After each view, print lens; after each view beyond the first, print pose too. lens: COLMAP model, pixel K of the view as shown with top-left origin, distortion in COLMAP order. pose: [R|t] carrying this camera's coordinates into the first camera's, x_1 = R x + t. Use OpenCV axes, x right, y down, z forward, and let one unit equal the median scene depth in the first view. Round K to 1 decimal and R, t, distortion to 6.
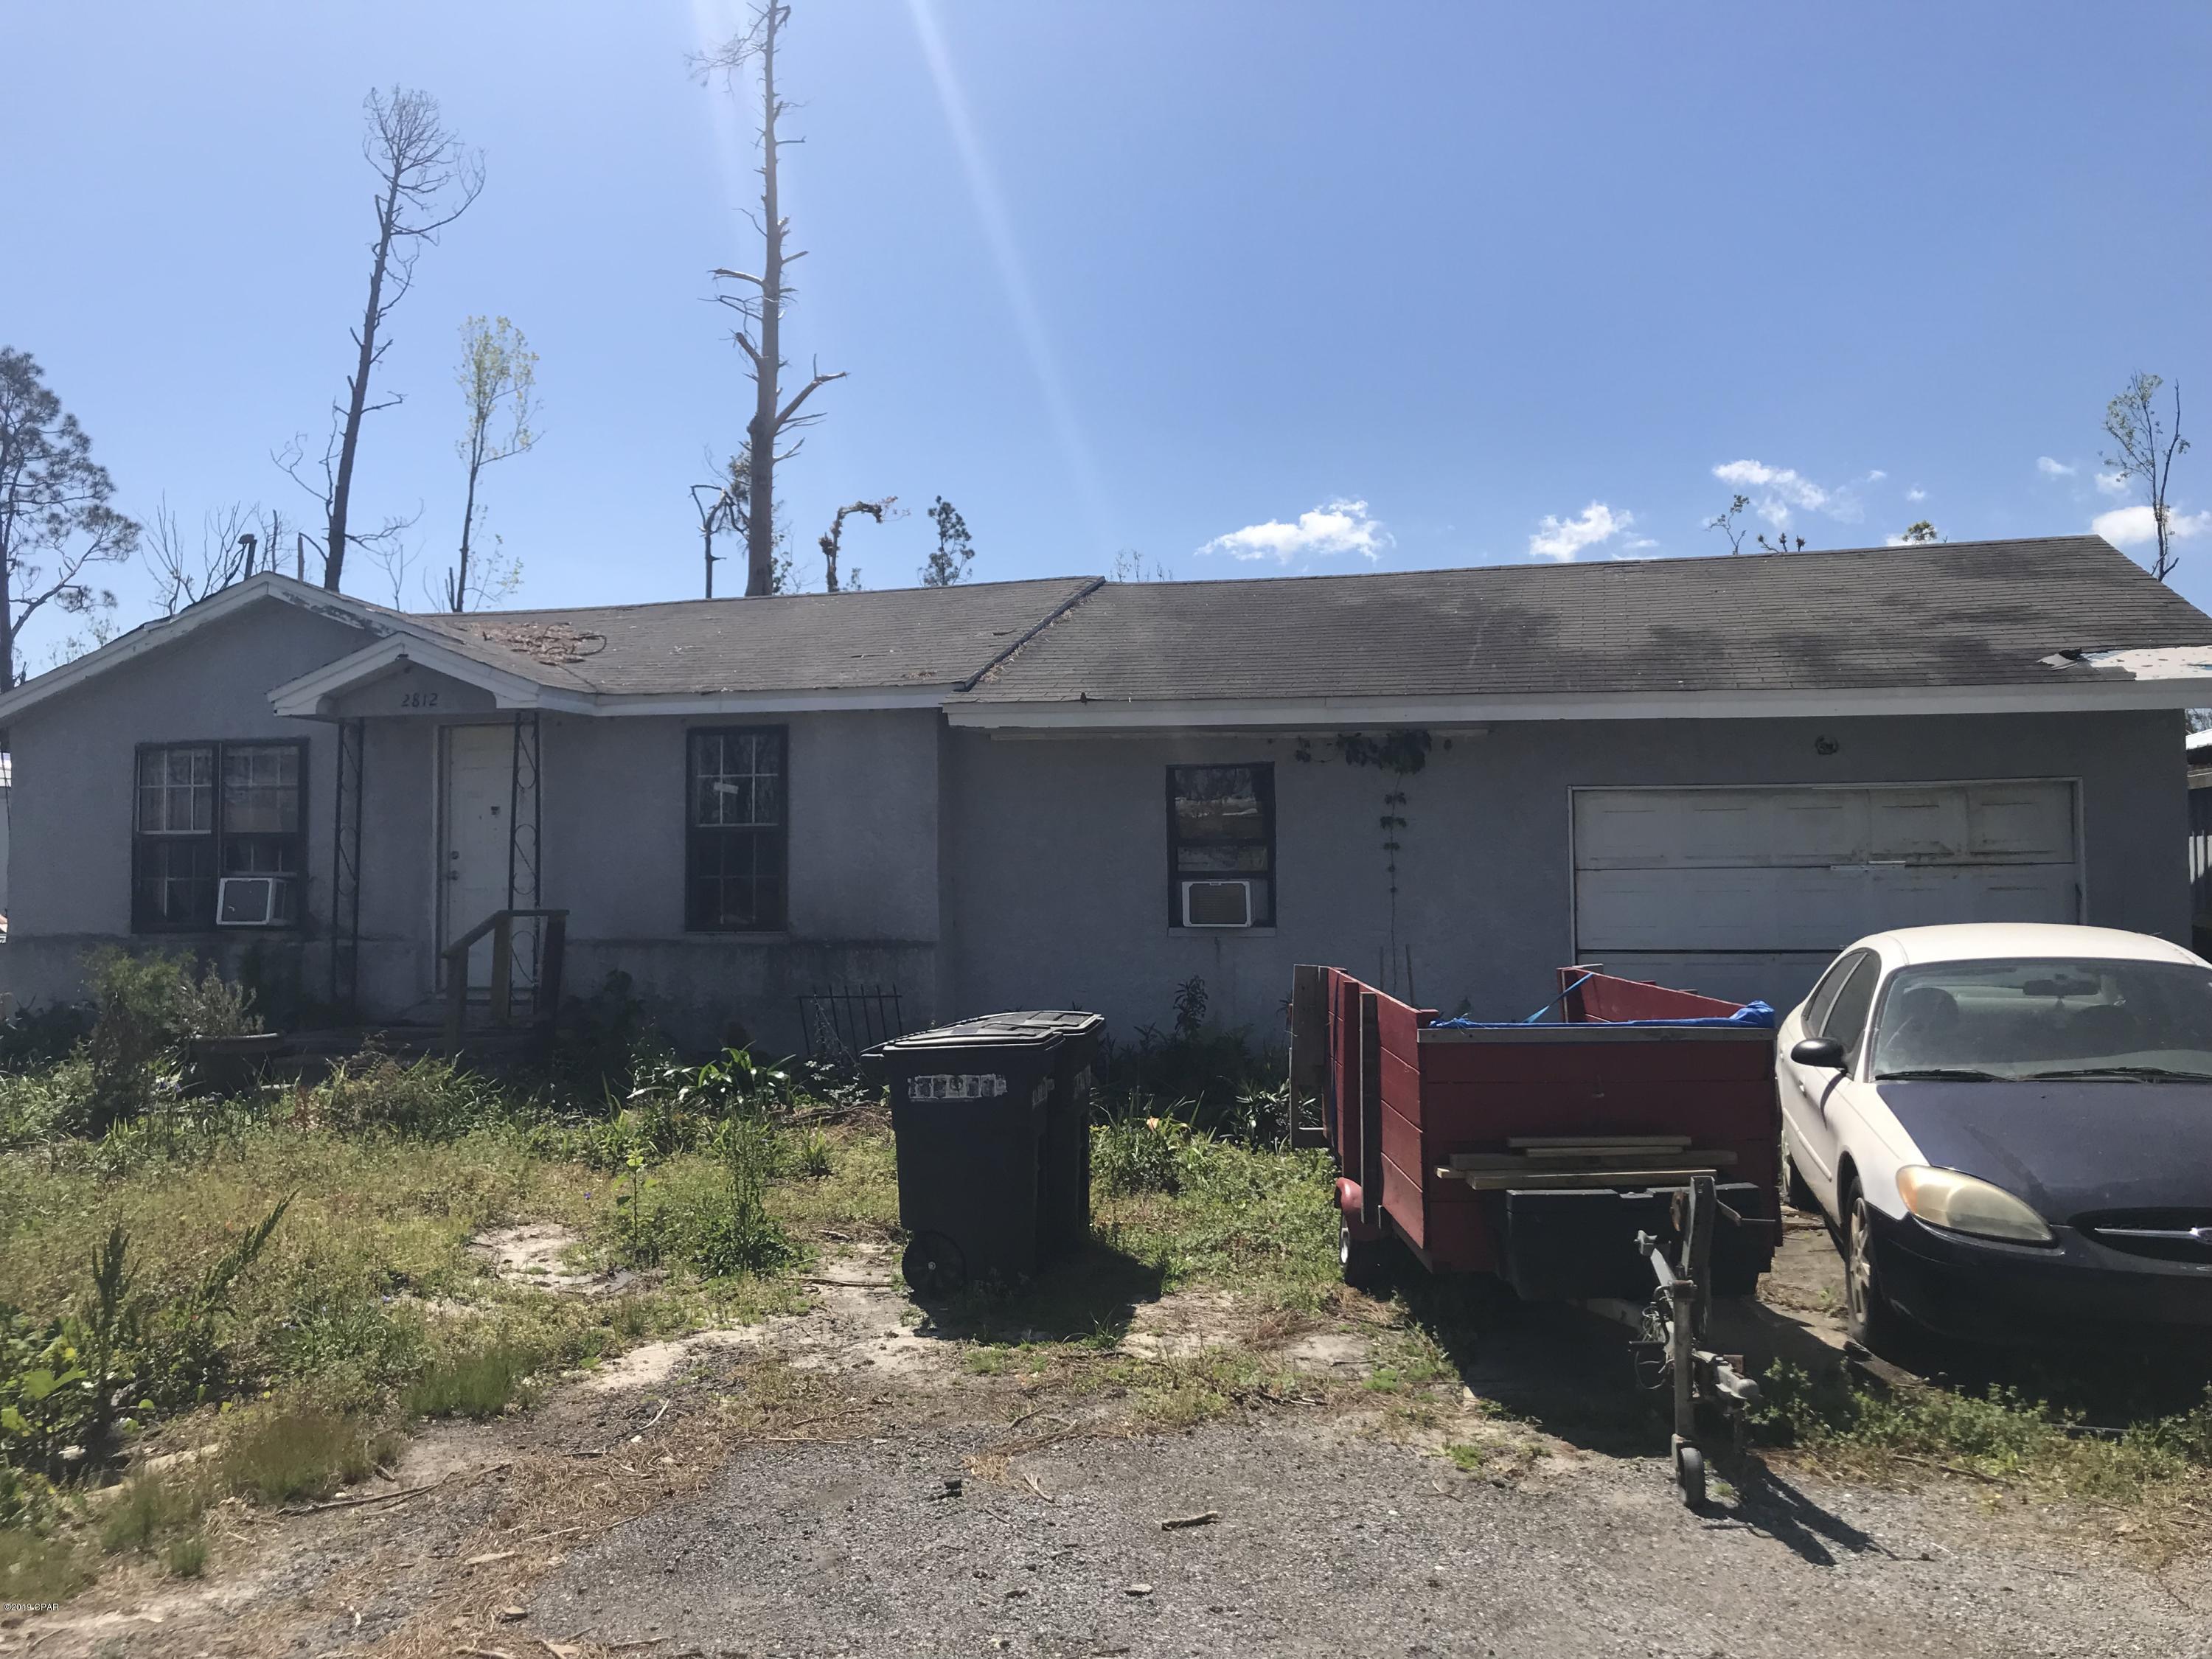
lens RADIAL K [[1783.7, 0, 1105.2], [0, 1783.7, 800.8], [0, 0, 1]] dist [0.071256, -0.158546]
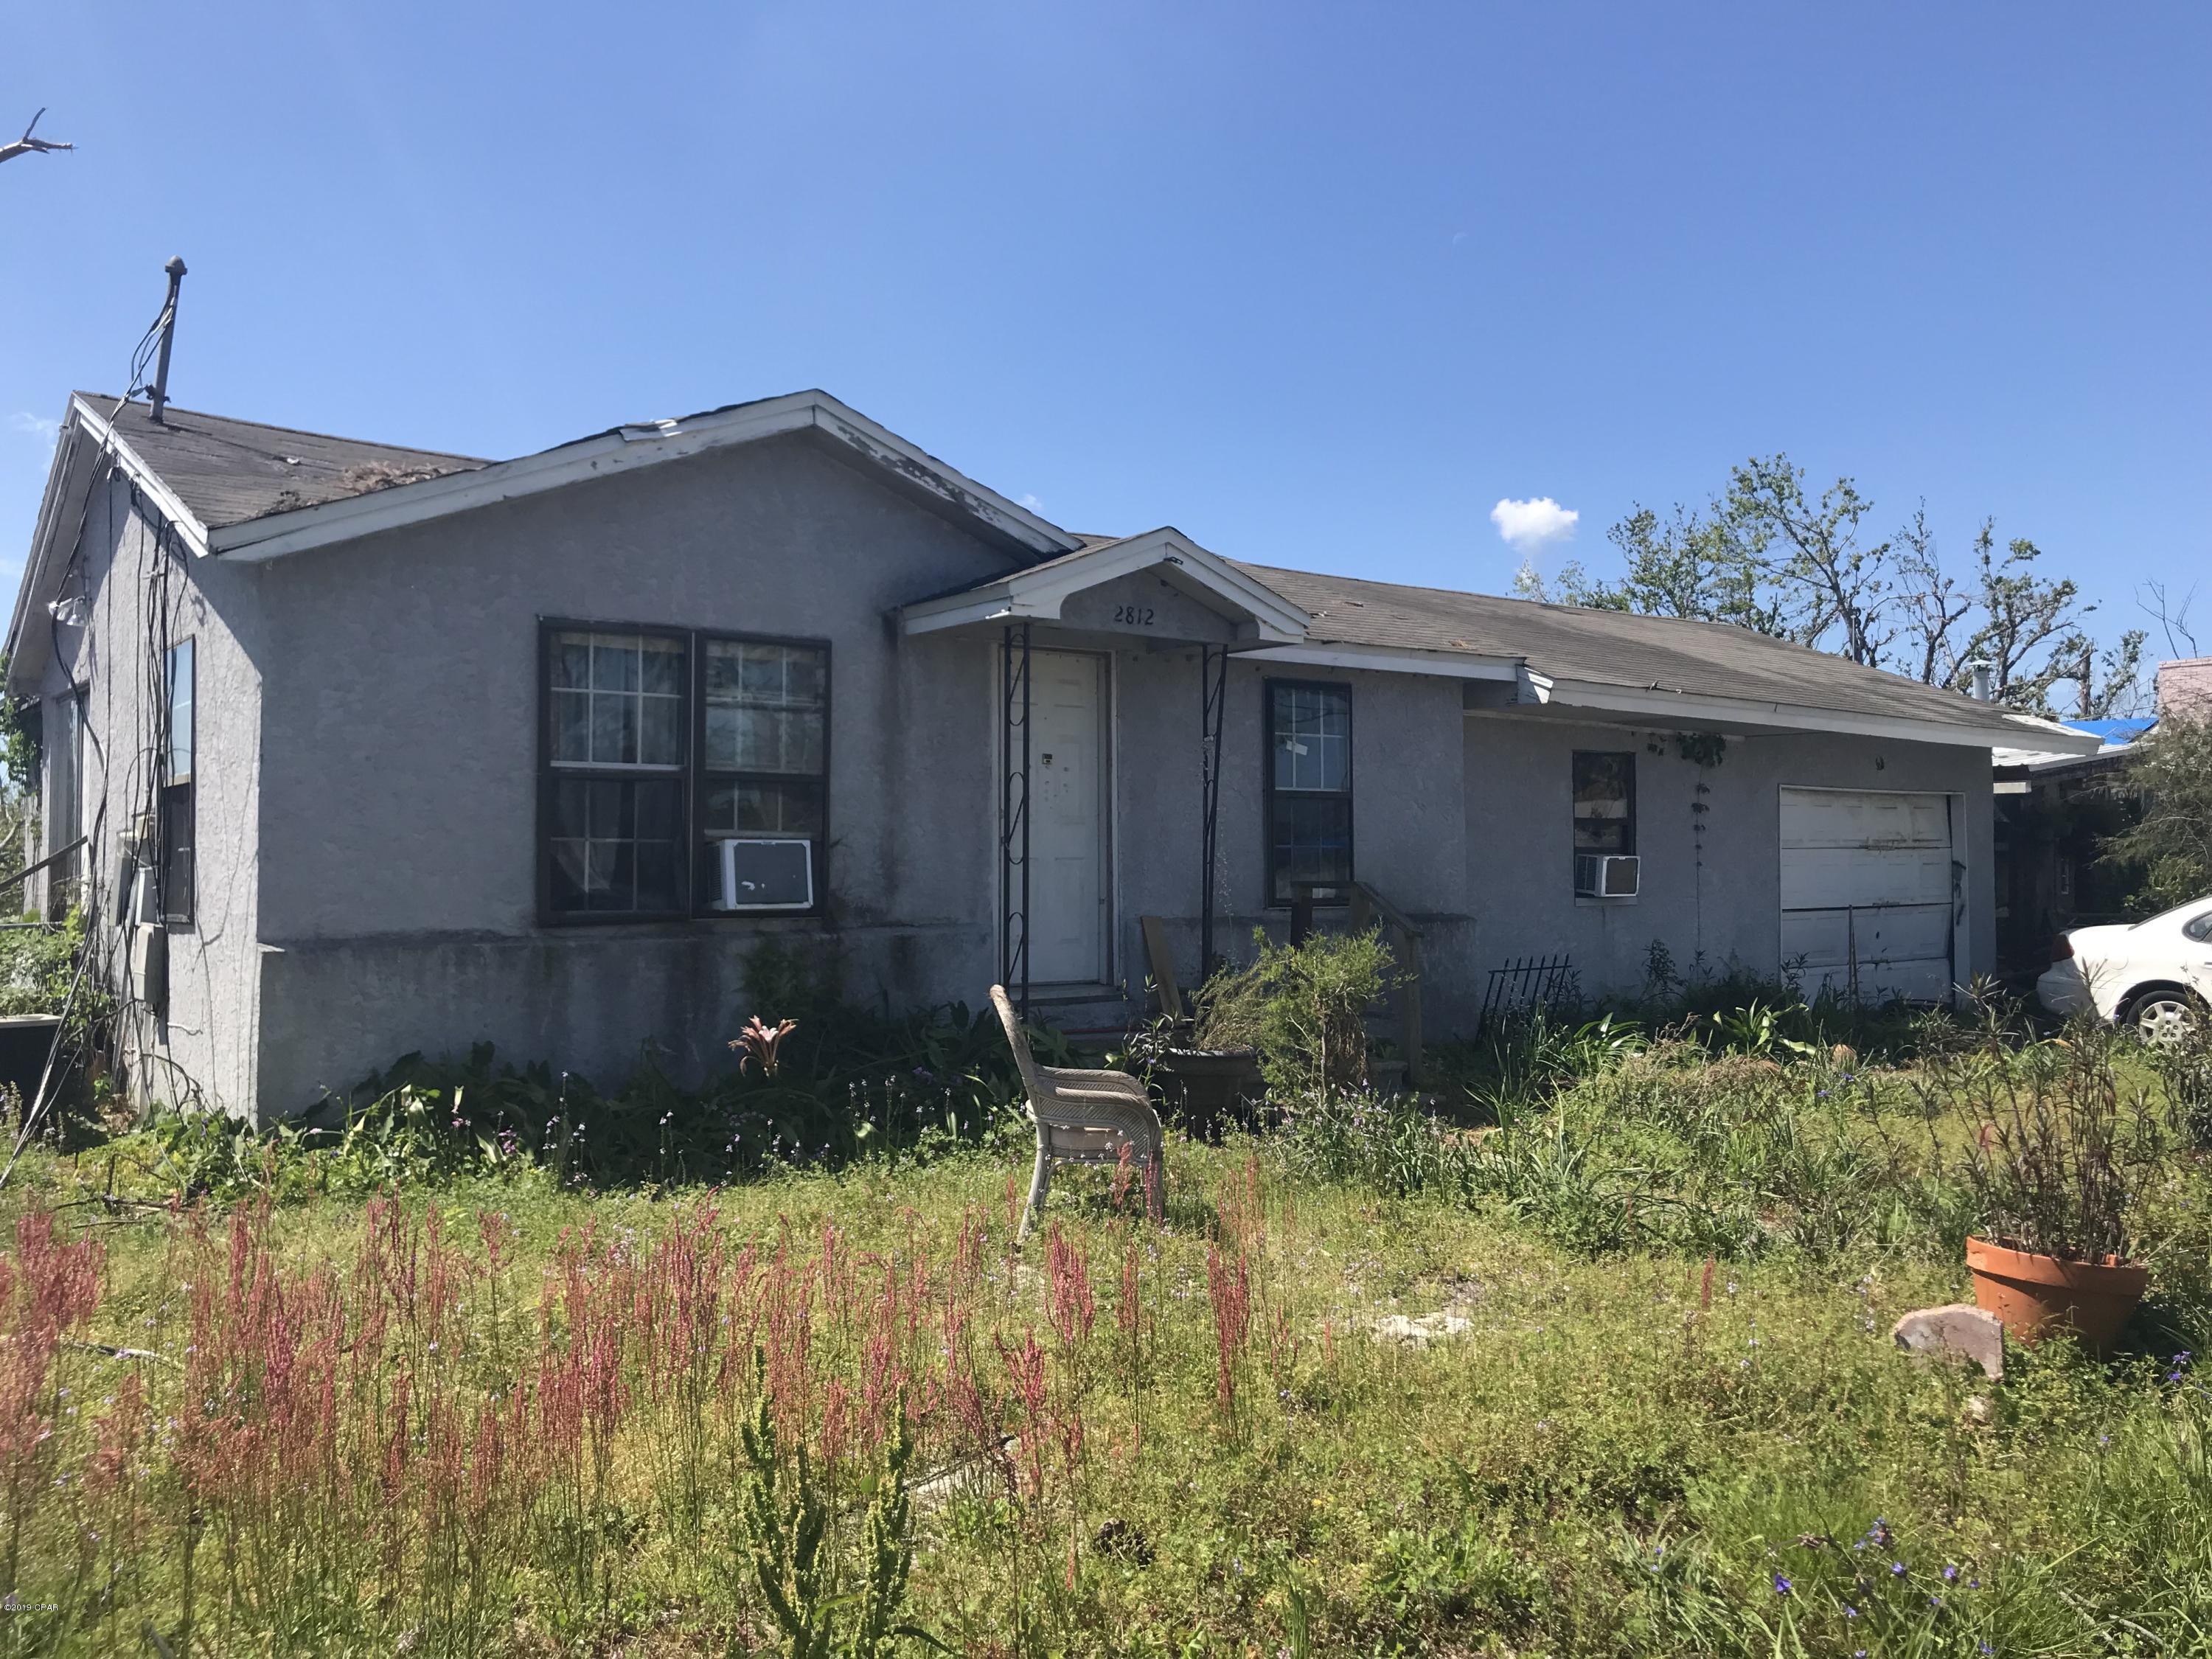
lens RADIAL K [[1783.7, 0, 1105.2], [0, 1783.7, 800.8], [0, 0, 1]] dist [0.071256, -0.158546]
pose [[0.636513, 0.029922, 0.770685, -0.911564], [-0.042760, 0.999079, -0.003474, 0.025163], [-0.770080, -0.030743, 0.637206, 0.477431]]
